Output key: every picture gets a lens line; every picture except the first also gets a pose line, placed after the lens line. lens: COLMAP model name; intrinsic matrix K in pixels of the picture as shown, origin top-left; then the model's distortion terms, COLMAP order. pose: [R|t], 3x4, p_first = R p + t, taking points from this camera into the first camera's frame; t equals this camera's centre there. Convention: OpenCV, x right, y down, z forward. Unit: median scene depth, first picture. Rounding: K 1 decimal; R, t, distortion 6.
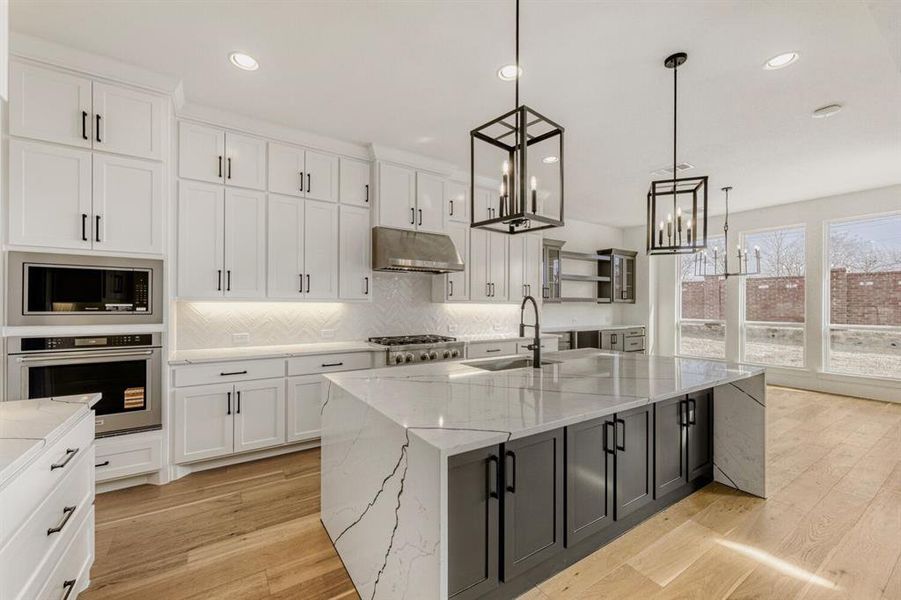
lens RADIAL K [[365.1, 0, 455.2], [0, 365.1, 305.0], [0, 0, 1]] dist [0.007104, -0.001604]
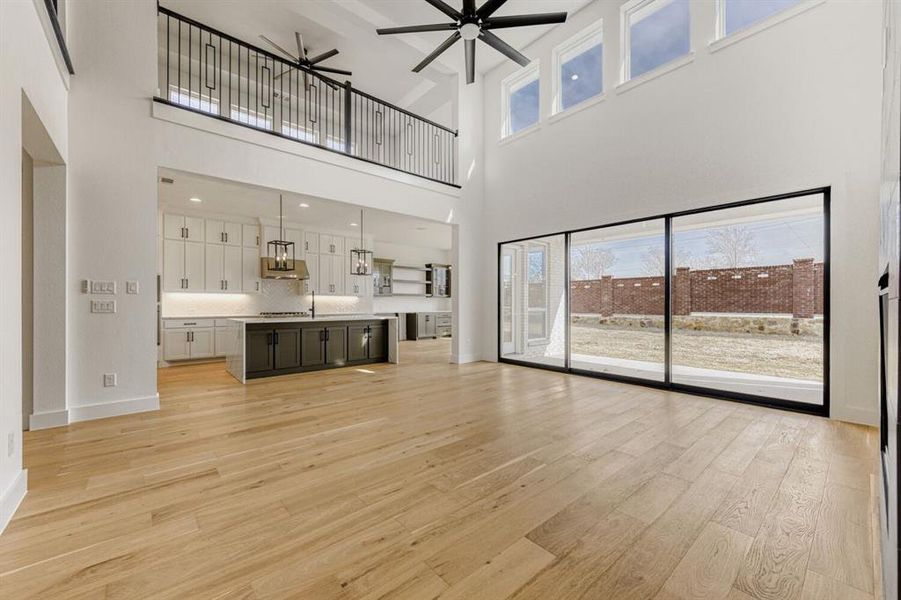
lens RADIAL K [[365.1, 0, 443.7], [0, 365.1, 305.9], [0, 0, 1]] dist [0.007104, -0.001604]
pose [[0.995300, -0.002936, 0.096790, 0.592713], [0.002799, 0.999995, 0.001549, 0.056777], [-0.096794, -0.001271, 0.995304, -1.128335]]
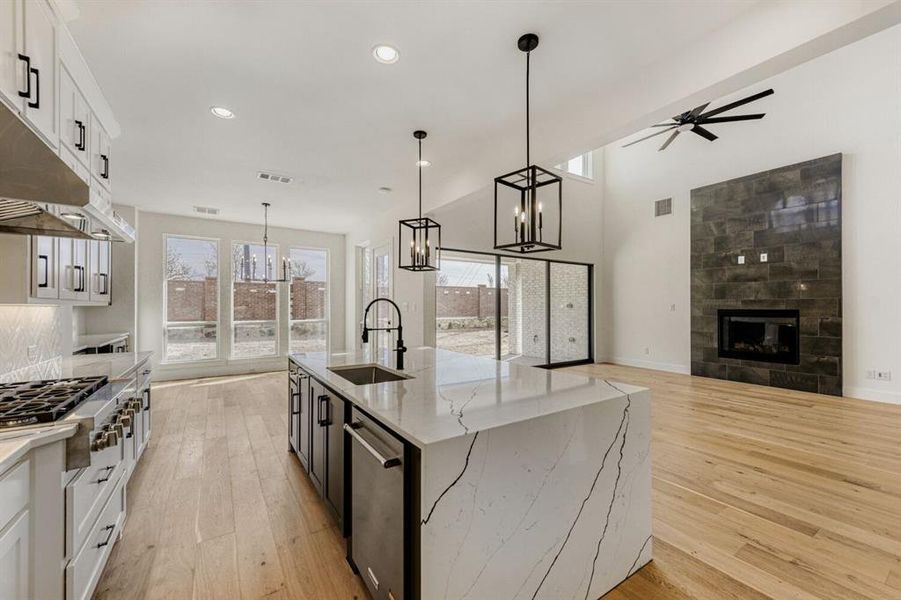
lens RADIAL K [[365.1, 0, 458.9], [0, 365.1, 302.3], [0, 0, 1]] dist [0.007104, -0.001604]
pose [[-0.014323, 0.009035, 0.999857, -0.555836], [0.002650, 0.999956, -0.008997, -0.003587], [-0.999894, 0.002521, -0.014347, 0.600282]]
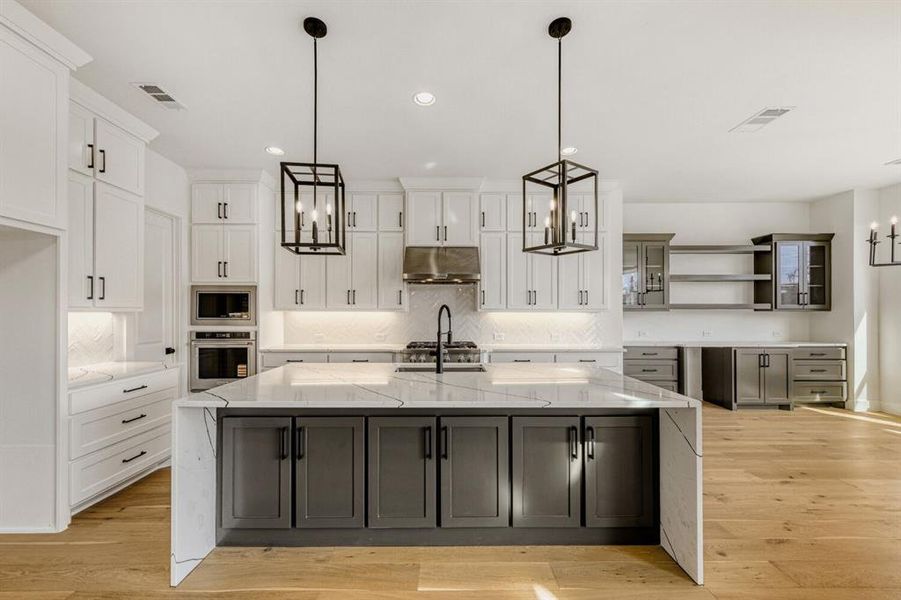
lens RADIAL K [[365.1, 0, 442.0], [0, 365.1, 314.7], [0, 0, 1]] dist [0.007104, -0.001604]
pose [[0.831871, -0.002077, -0.554965, 0.528164], [0.001887, 0.999998, -0.000914, 0.004297], [0.554966, -0.000287, 0.831873, 0.088742]]
